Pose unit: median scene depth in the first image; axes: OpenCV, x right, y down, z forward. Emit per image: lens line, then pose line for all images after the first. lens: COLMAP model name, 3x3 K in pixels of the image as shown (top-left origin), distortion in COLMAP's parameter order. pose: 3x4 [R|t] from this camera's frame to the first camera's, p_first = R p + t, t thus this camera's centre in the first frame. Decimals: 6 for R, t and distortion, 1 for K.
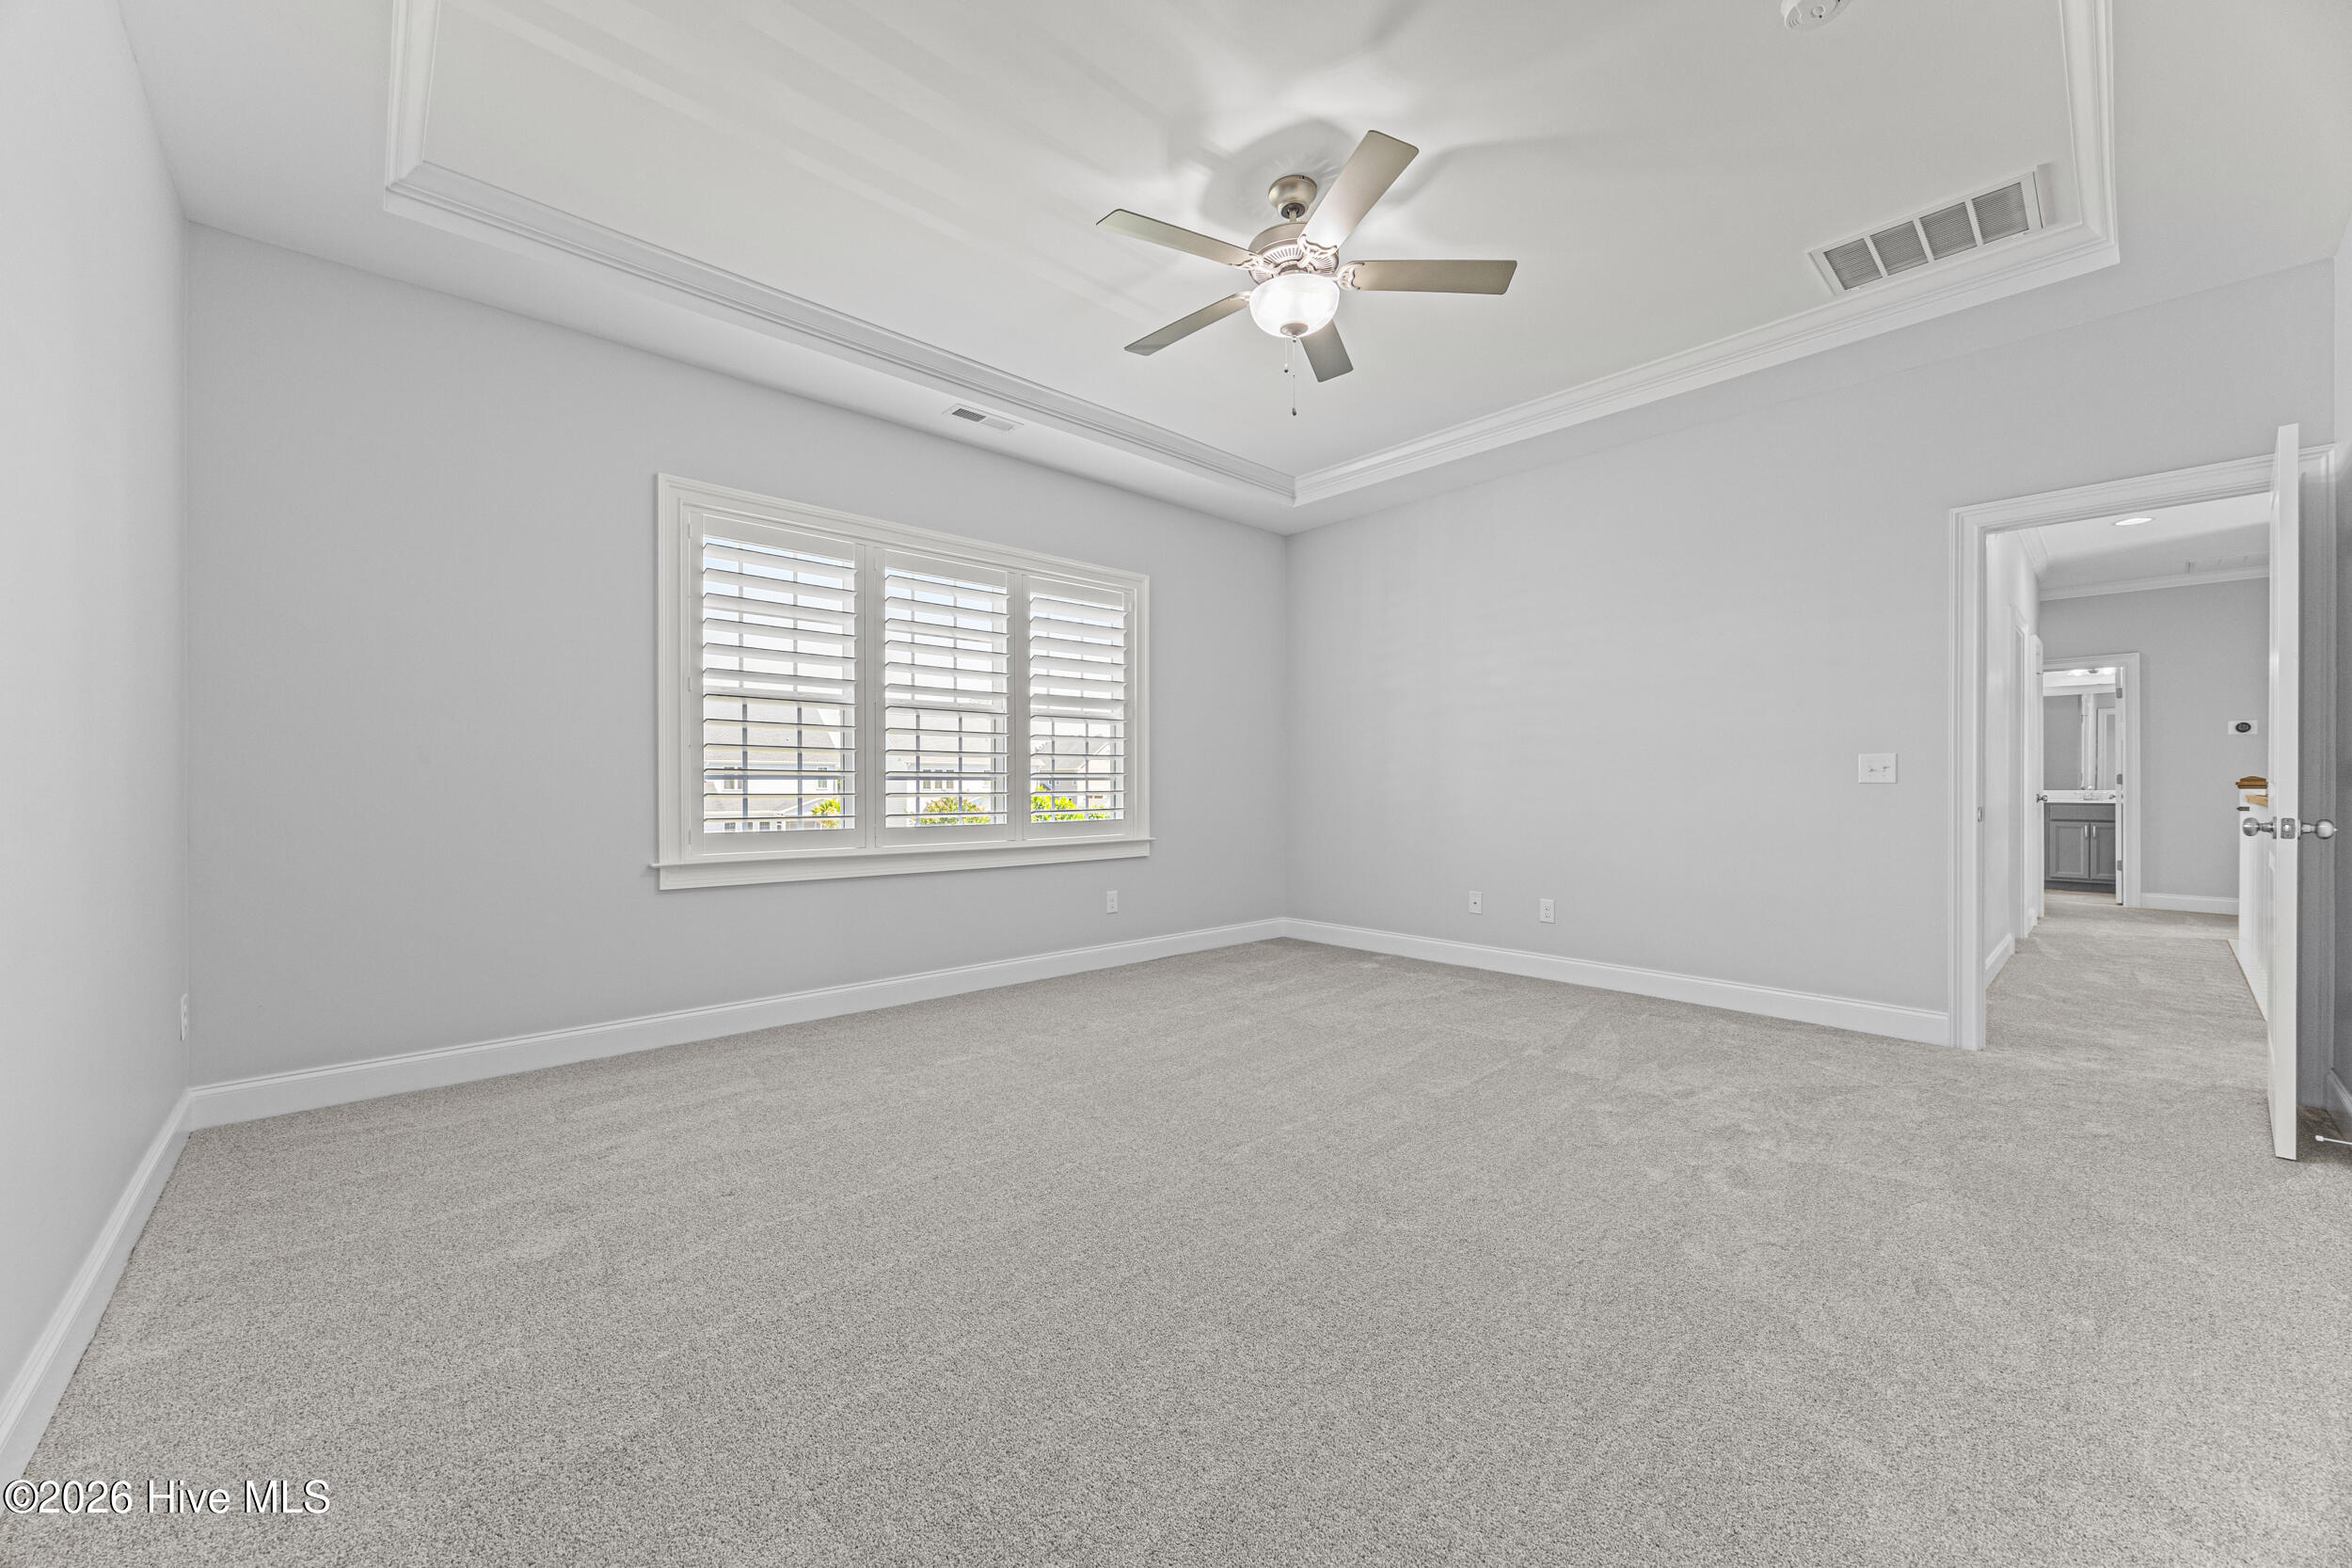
lens RADIAL K [[891.3, 0, 1159.9], [0, 891.3, 777.3], [0, 0, 1]] dist [-0.001951, -0.001518]
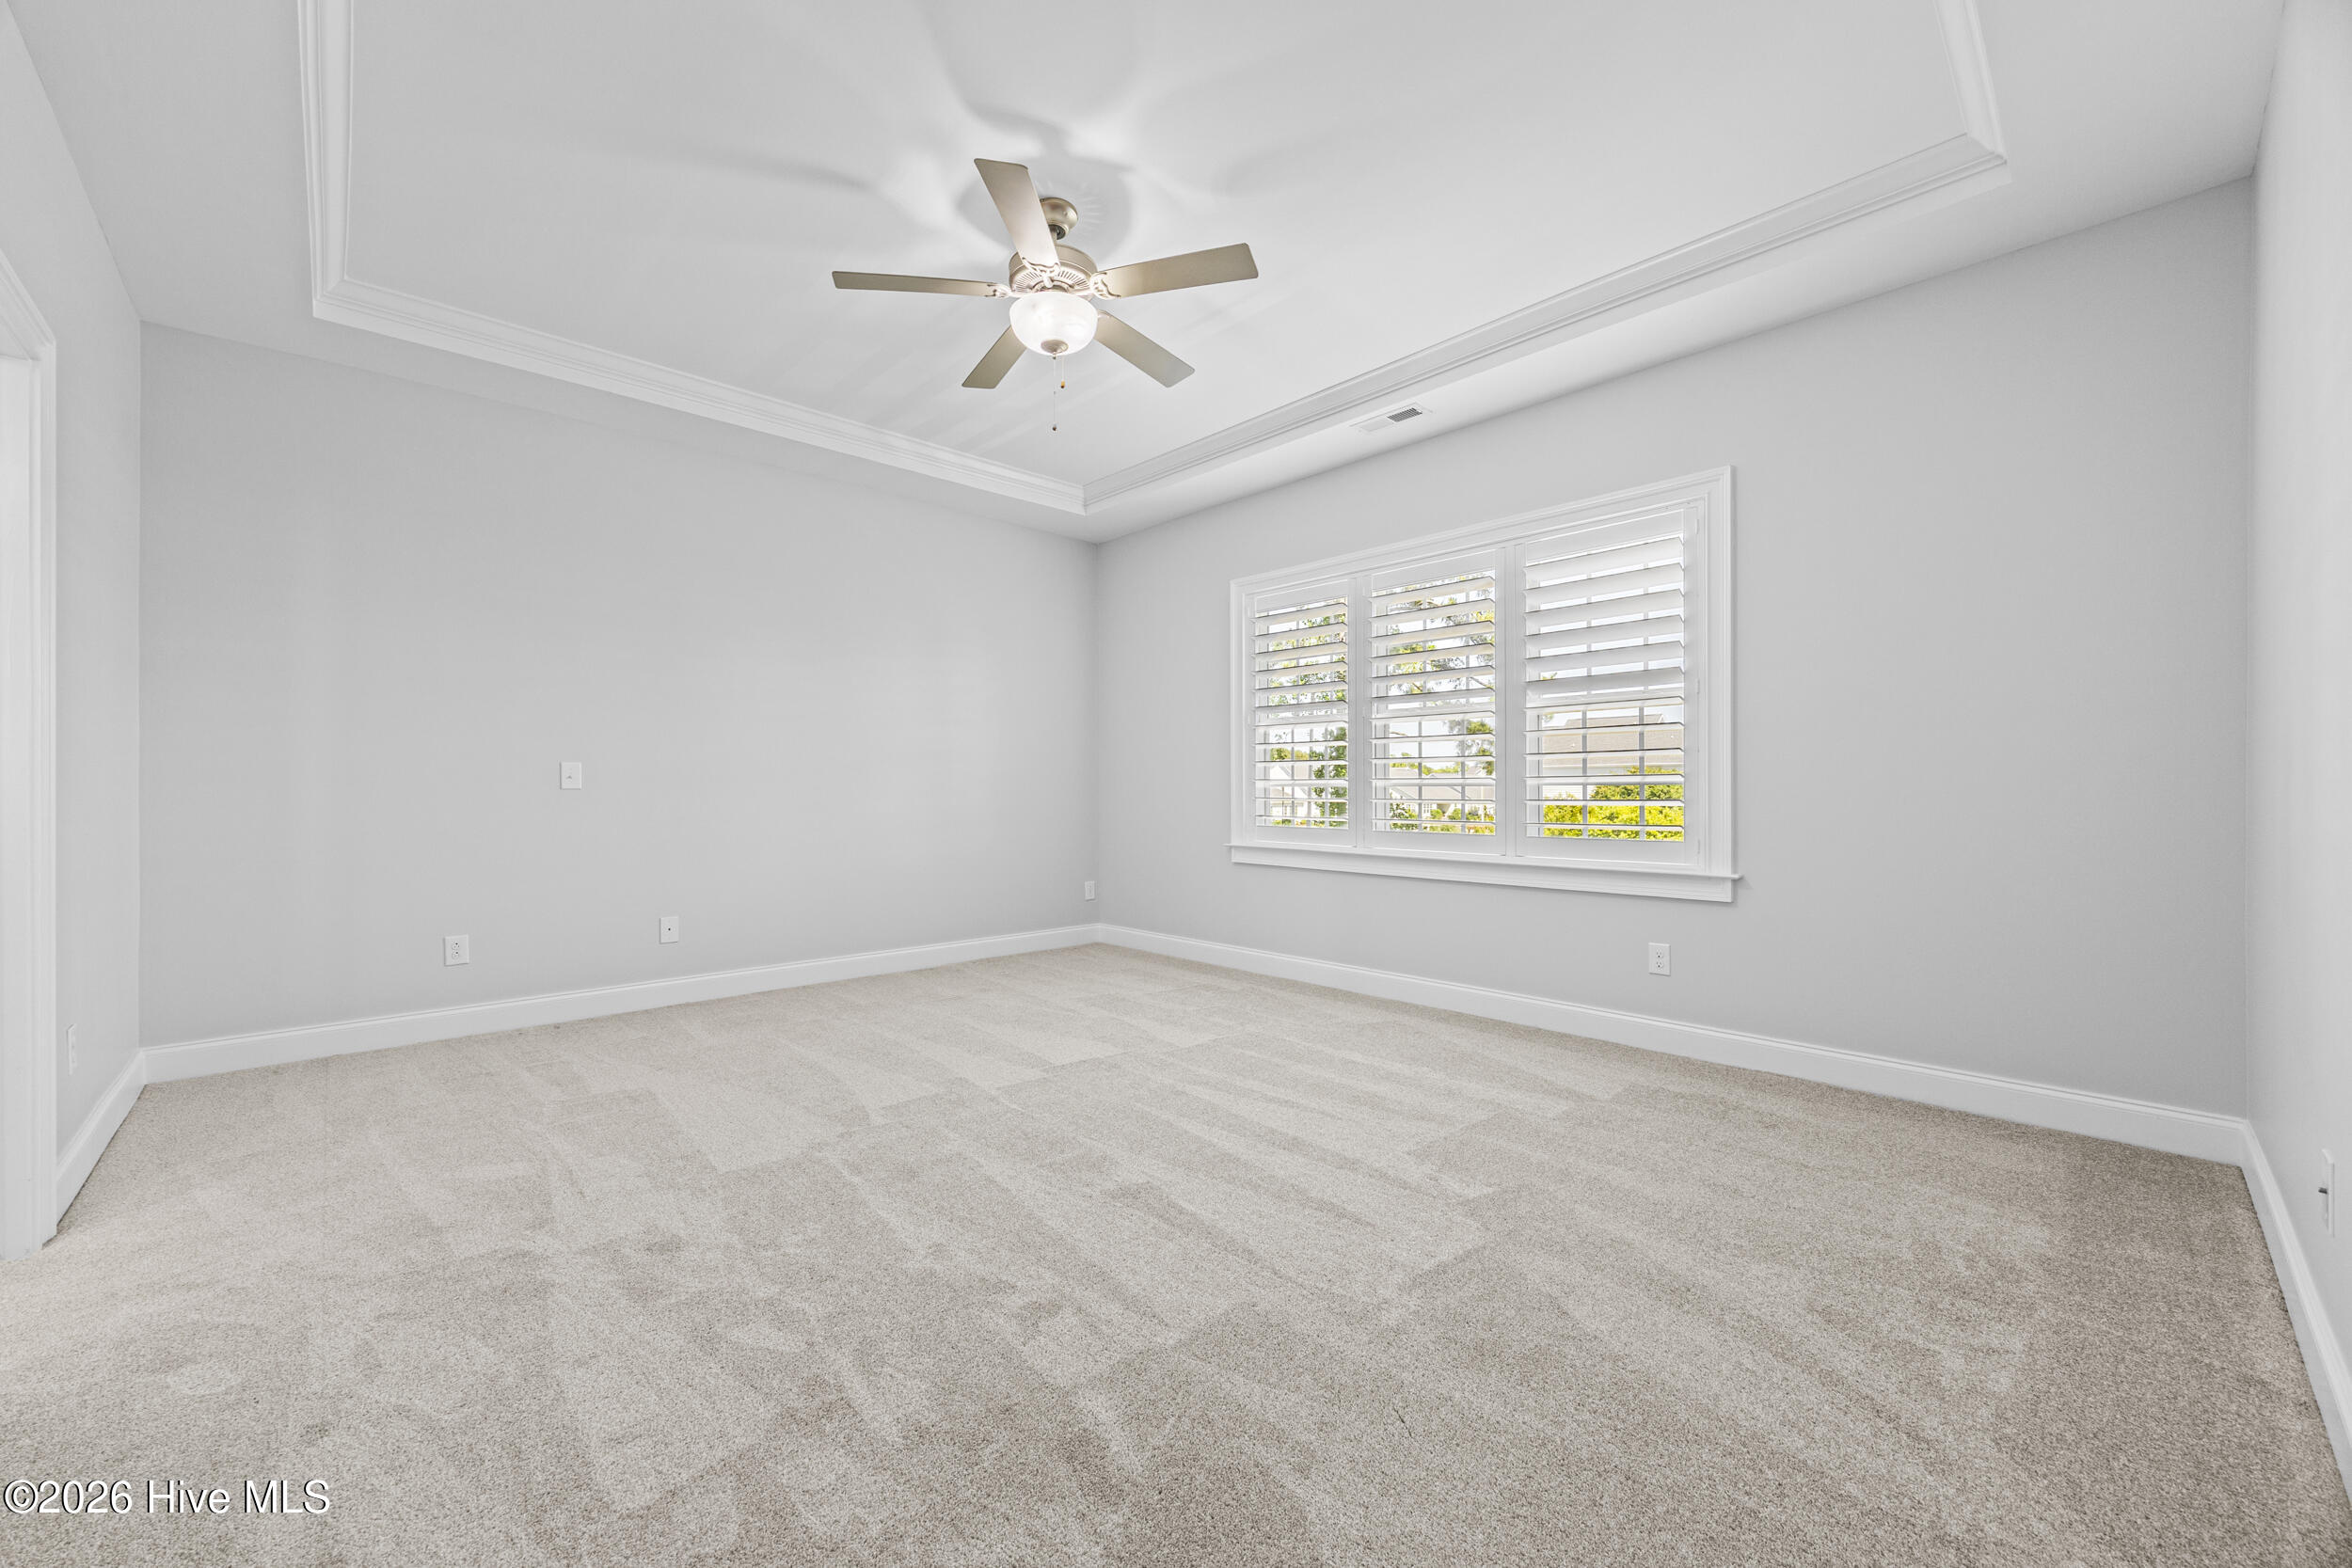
lens RADIAL K [[891.3, 0, 1176.9], [0, 891.3, 784.4], [0, 0, 1]] dist [-0.001951, -0.001518]
pose [[0.024701, -0.002991, -0.999690, 0.691674], [0.011092, 0.999935, -0.002718, 0.001146], [0.999633, -0.011022, 0.024733, 0.653367]]
